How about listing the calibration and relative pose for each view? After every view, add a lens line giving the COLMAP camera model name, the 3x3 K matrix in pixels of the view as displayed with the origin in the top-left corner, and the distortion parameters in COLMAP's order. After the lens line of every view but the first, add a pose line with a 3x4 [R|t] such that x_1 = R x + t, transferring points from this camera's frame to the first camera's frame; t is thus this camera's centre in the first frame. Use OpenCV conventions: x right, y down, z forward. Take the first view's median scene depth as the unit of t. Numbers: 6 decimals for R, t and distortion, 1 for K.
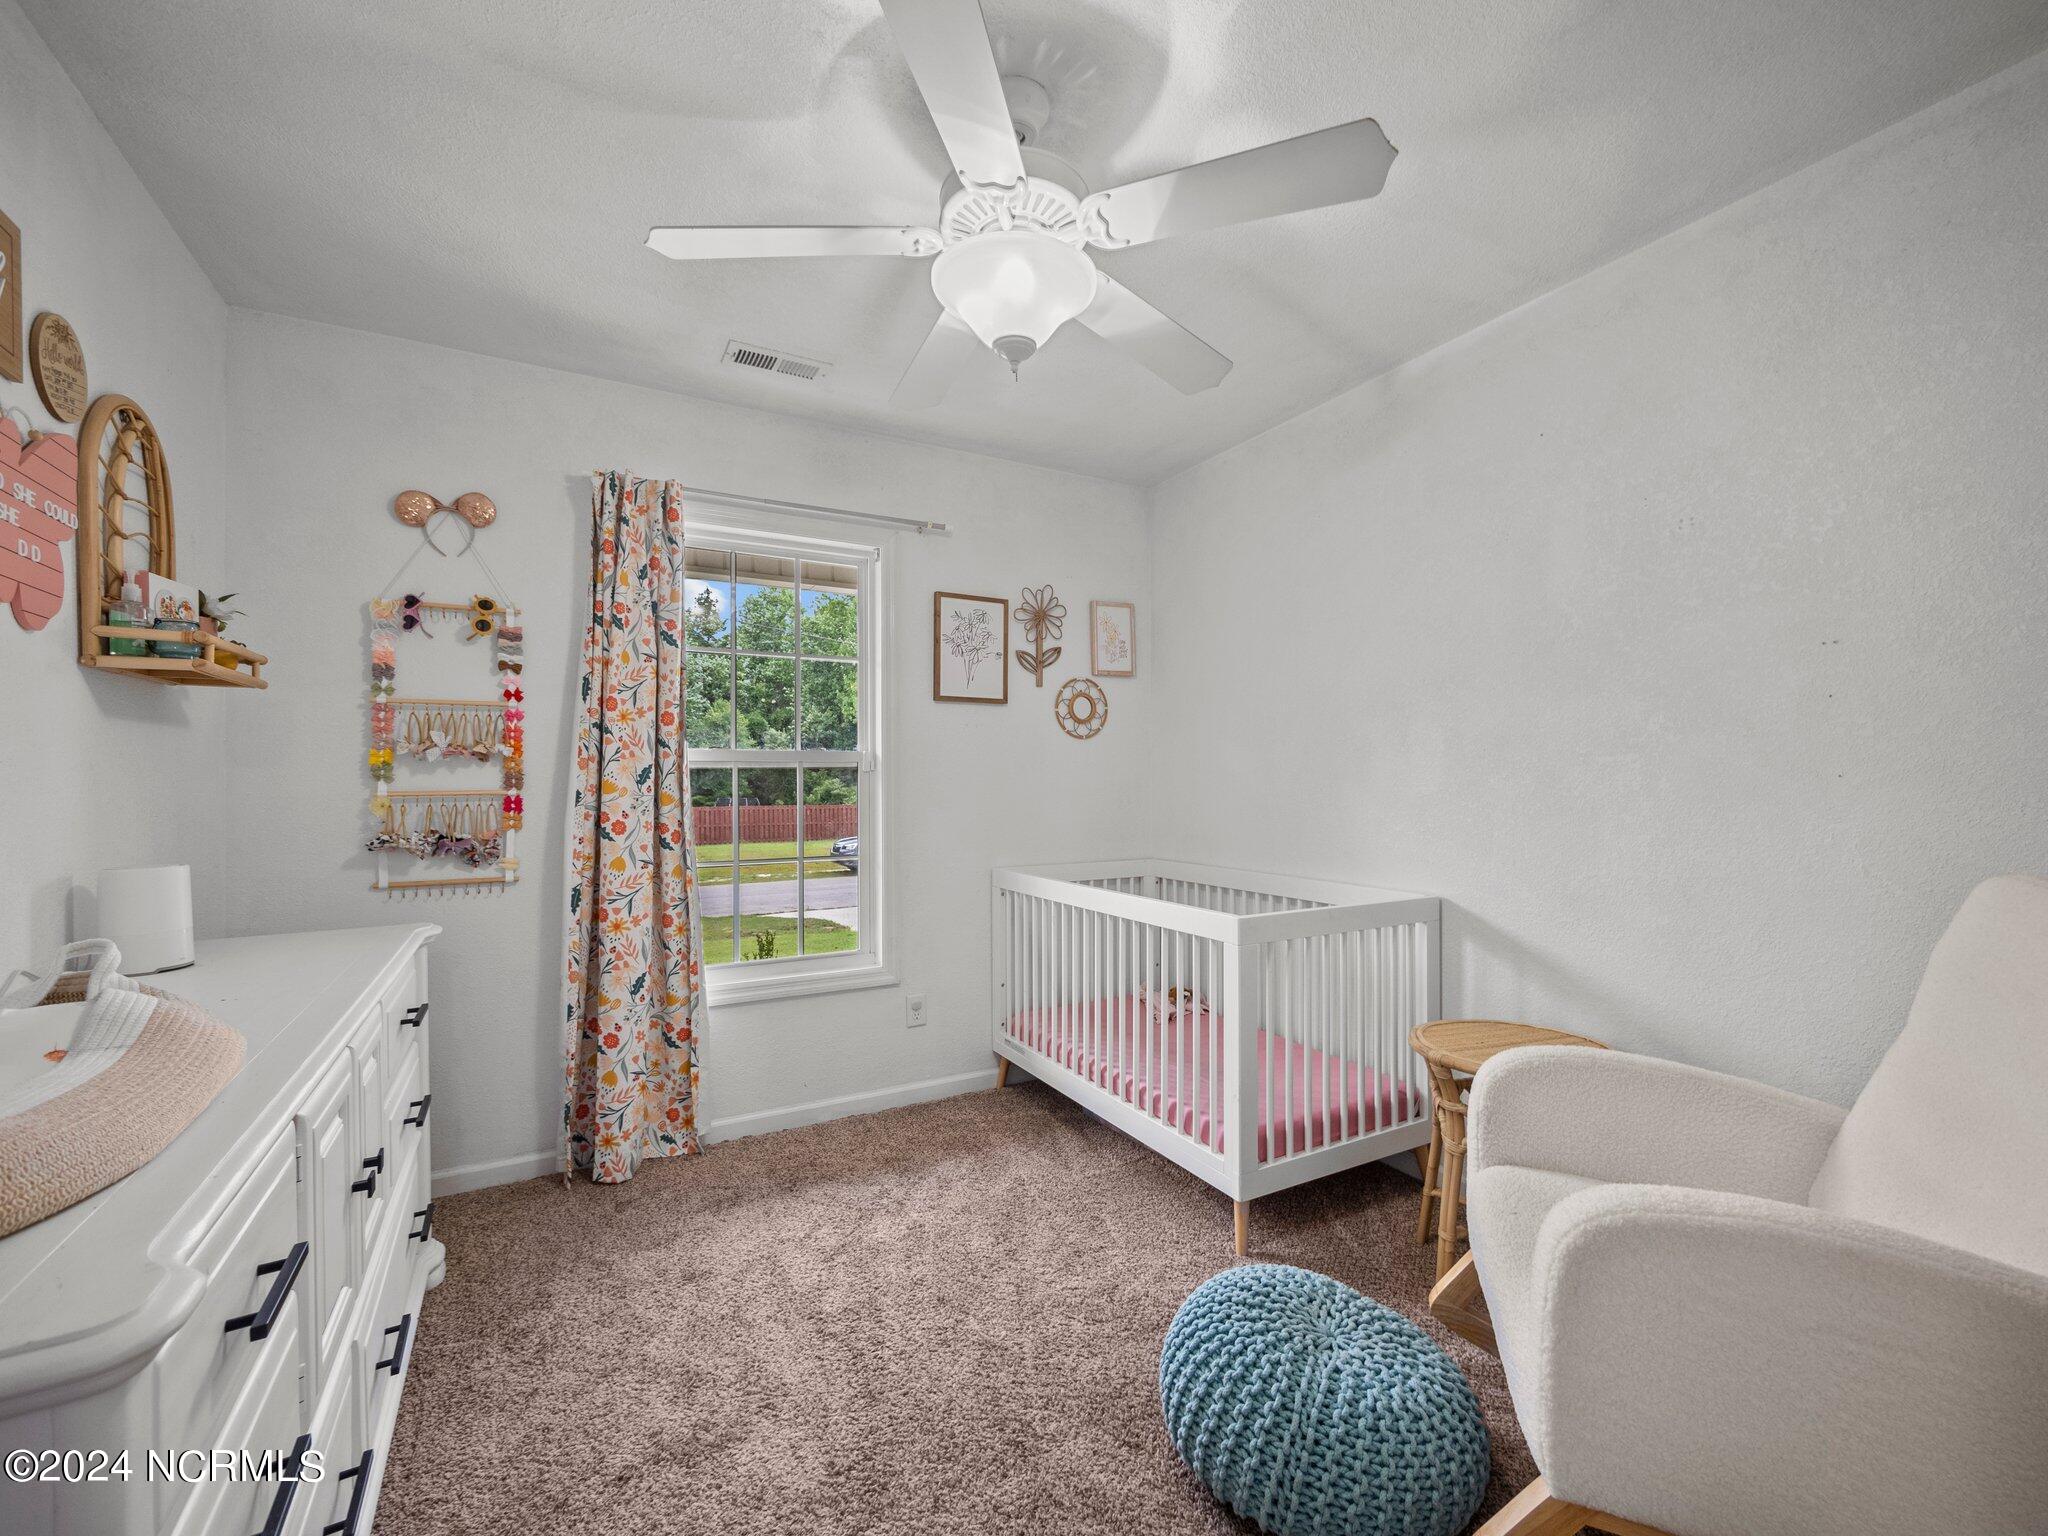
lens RADIAL K [[867.7, 0, 1025.5], [0, 867.7, 772.8], [0, 0, 1]] dist [-0.001443, 0.001648]
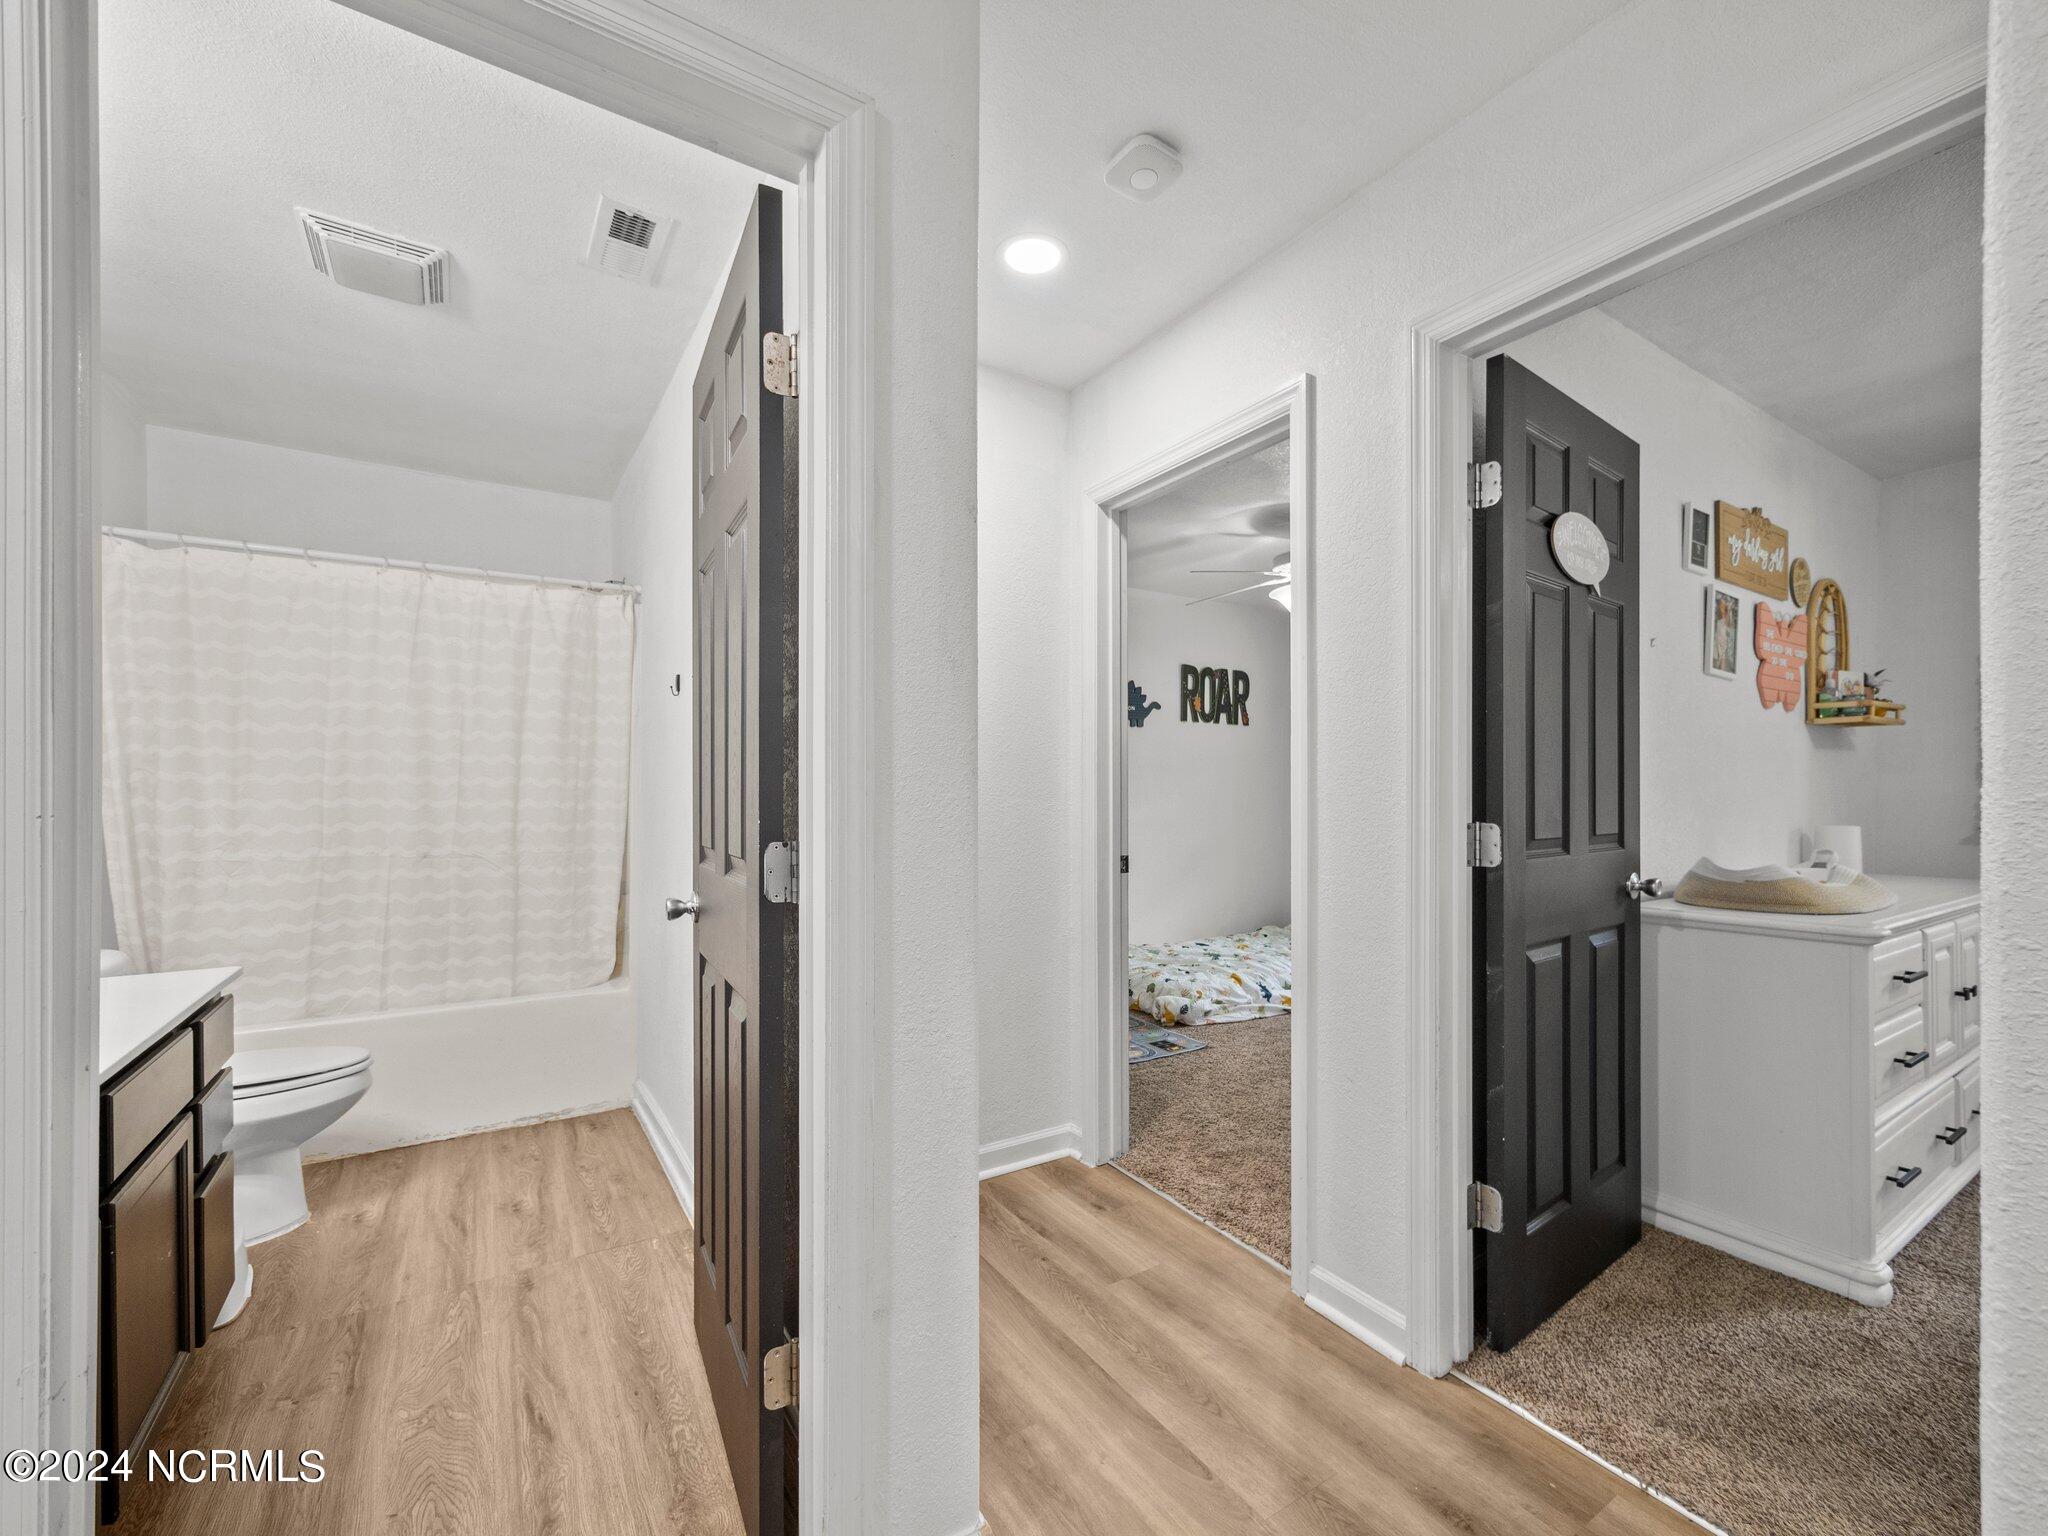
lens RADIAL K [[867.7, 0, 1020.9], [0, 867.7, 793.5], [0, 0, 1]] dist [-0.001443, 0.001648]
pose [[0.060800, 0.010783, -0.998092, 0.501818], [0.005374, 0.999924, 0.011130, 0.002797], [0.998135, -0.006040, 0.060738, -0.582409]]
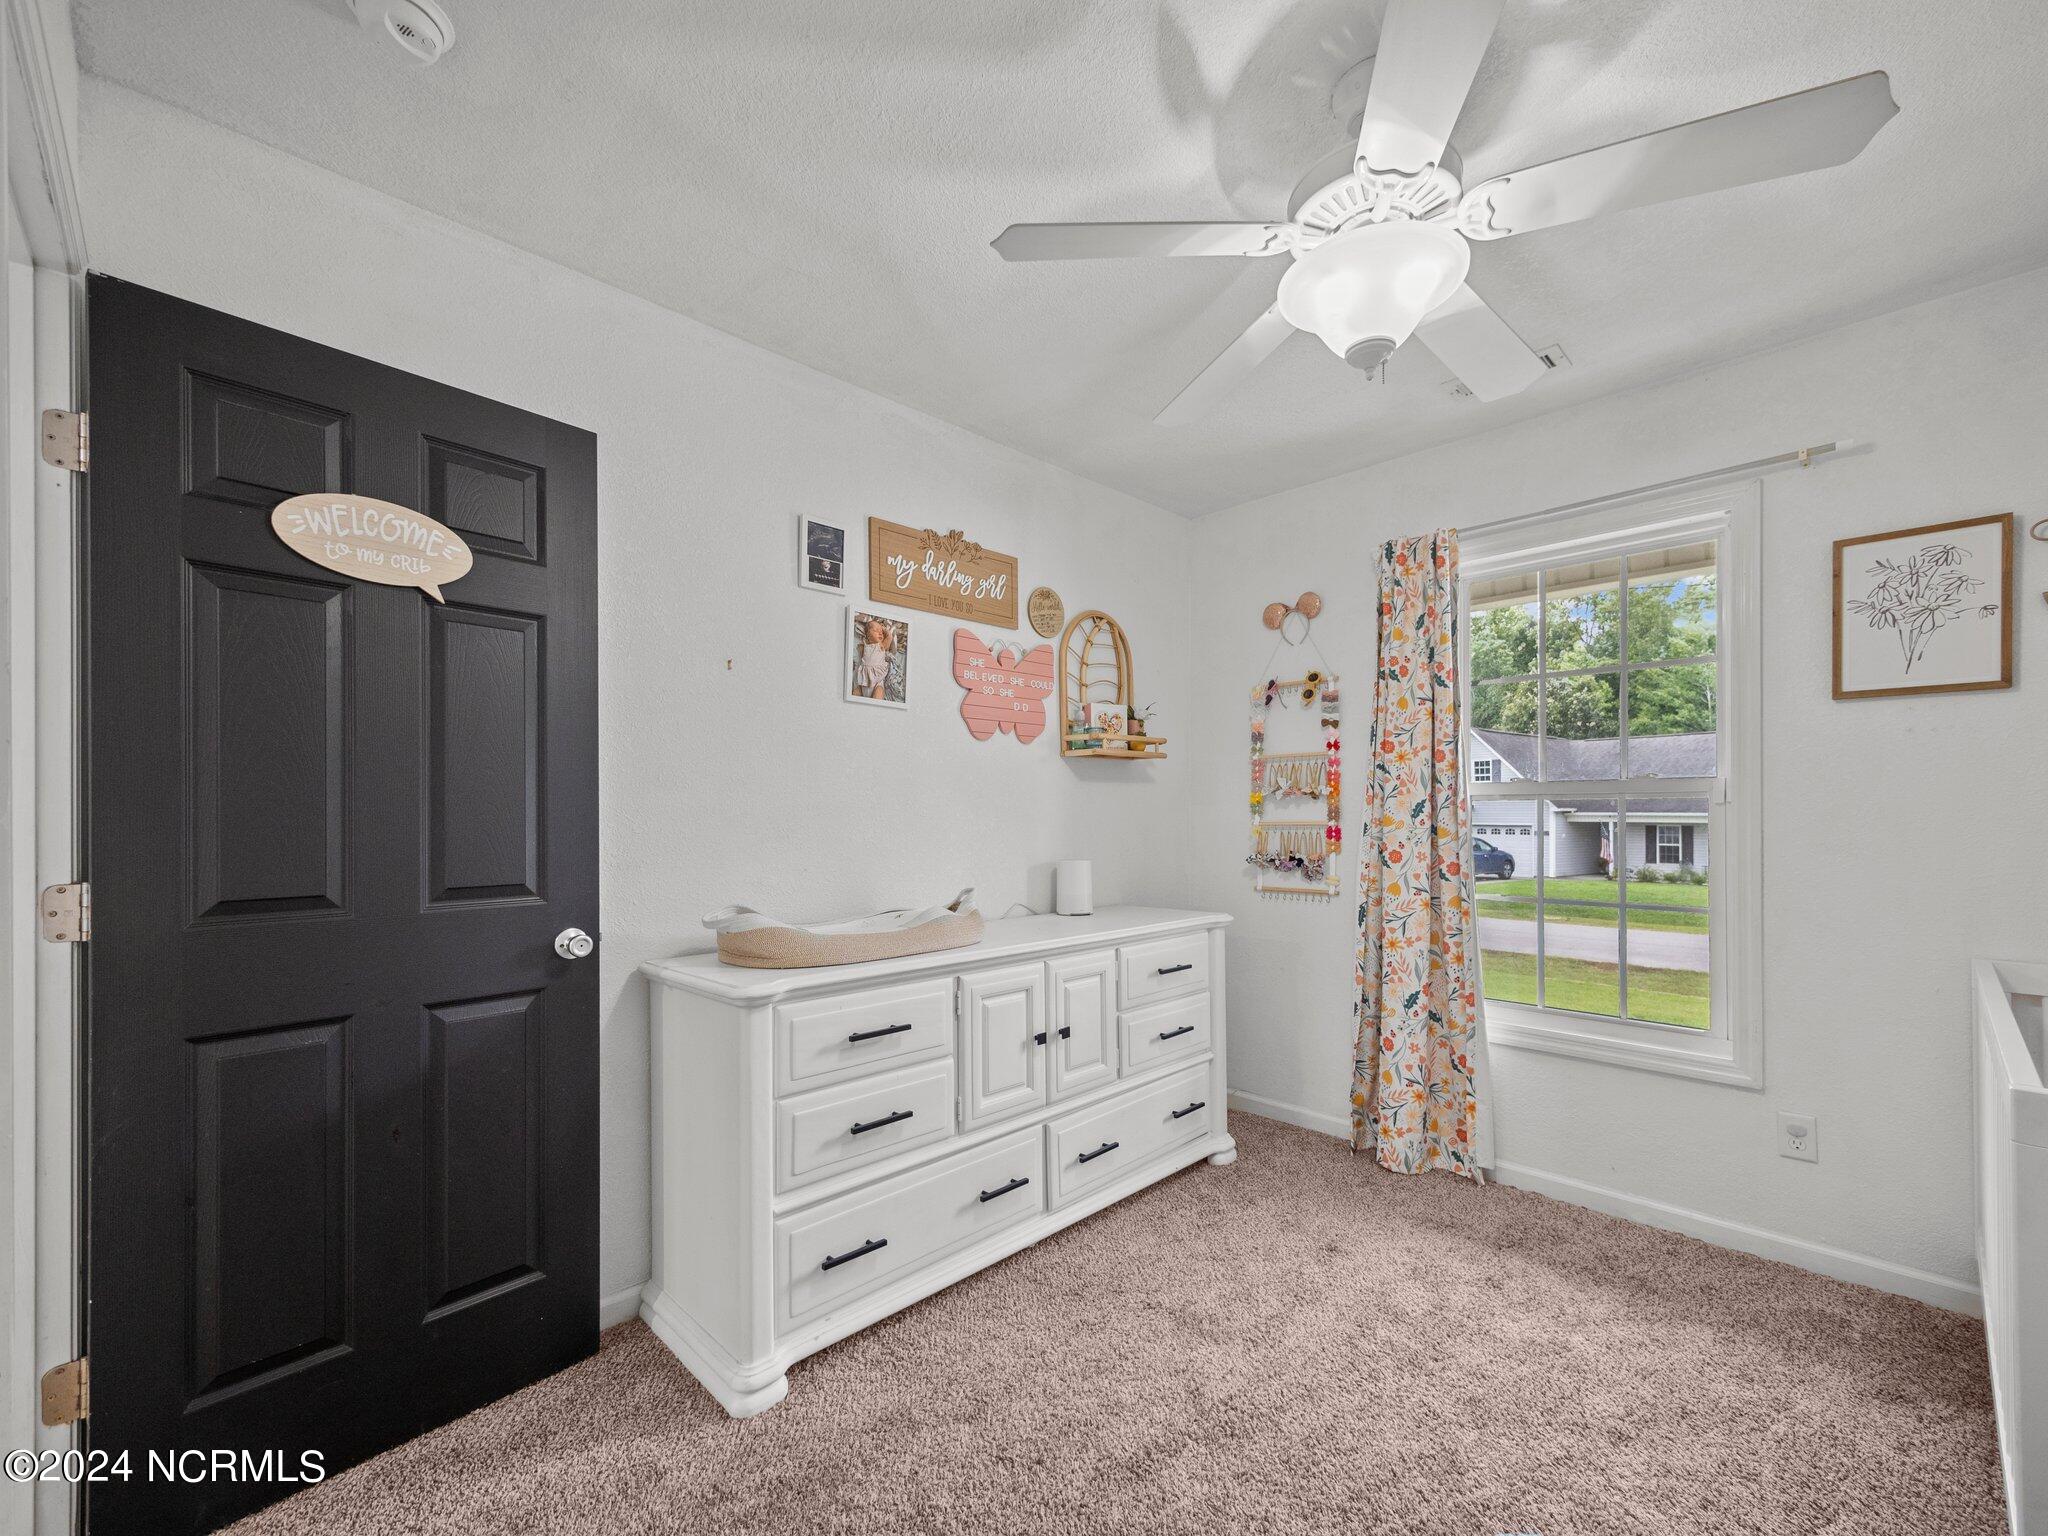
lens RADIAL K [[867.7, 0, 1033.1], [0, 867.7, 802.9], [0, 0, 1]] dist [-0.001443, 0.001648]
pose [[0.260404, -0.008263, -0.965464, 0.500072], [0.009125, 0.999940, -0.006097, -0.003650], [0.965457, -0.007222, 0.260464, 0.257765]]
